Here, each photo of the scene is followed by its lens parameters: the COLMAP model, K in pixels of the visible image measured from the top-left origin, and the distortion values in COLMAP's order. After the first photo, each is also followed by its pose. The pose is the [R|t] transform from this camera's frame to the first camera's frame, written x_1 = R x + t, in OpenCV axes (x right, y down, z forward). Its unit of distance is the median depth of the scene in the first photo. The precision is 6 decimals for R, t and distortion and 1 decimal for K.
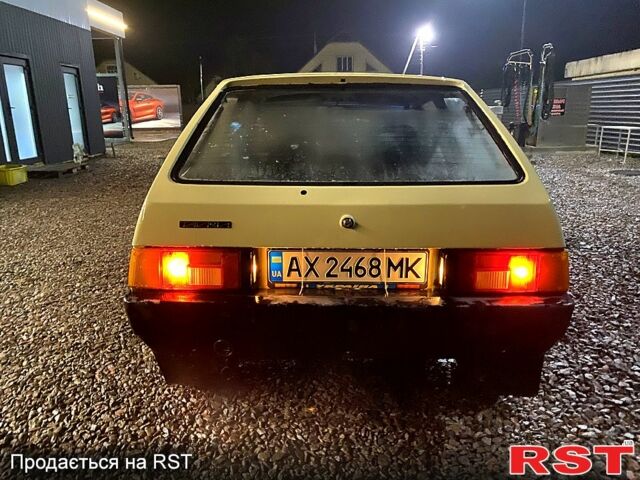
lens RADIAL K [[509.7, 0, 318.5], [0, 509.7, 237.1], [0, 0, 1]] dist [0.014255, -0.021838]
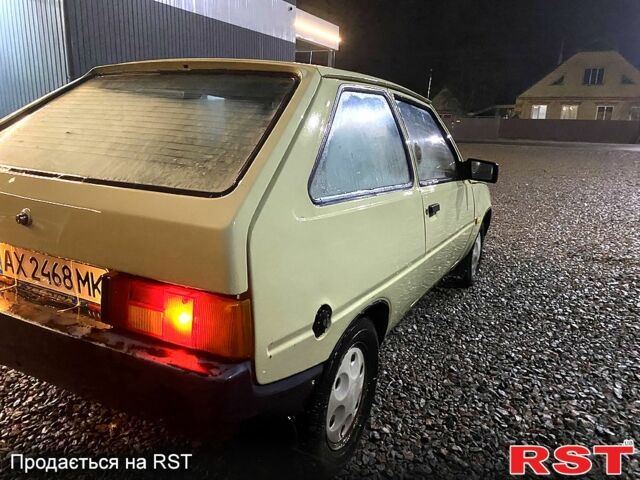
lens RADIAL K [[509.7, 0, 320.8], [0, 509.7, 243.9], [0, 0, 1]] dist [0.014255, -0.021838]
pose [[0.884540, 0.145823, -0.443086, 0.846030], [-0.152148, 0.988125, 0.021465, -0.077518], [0.440954, 0.048428, 0.896222, 0.420132]]
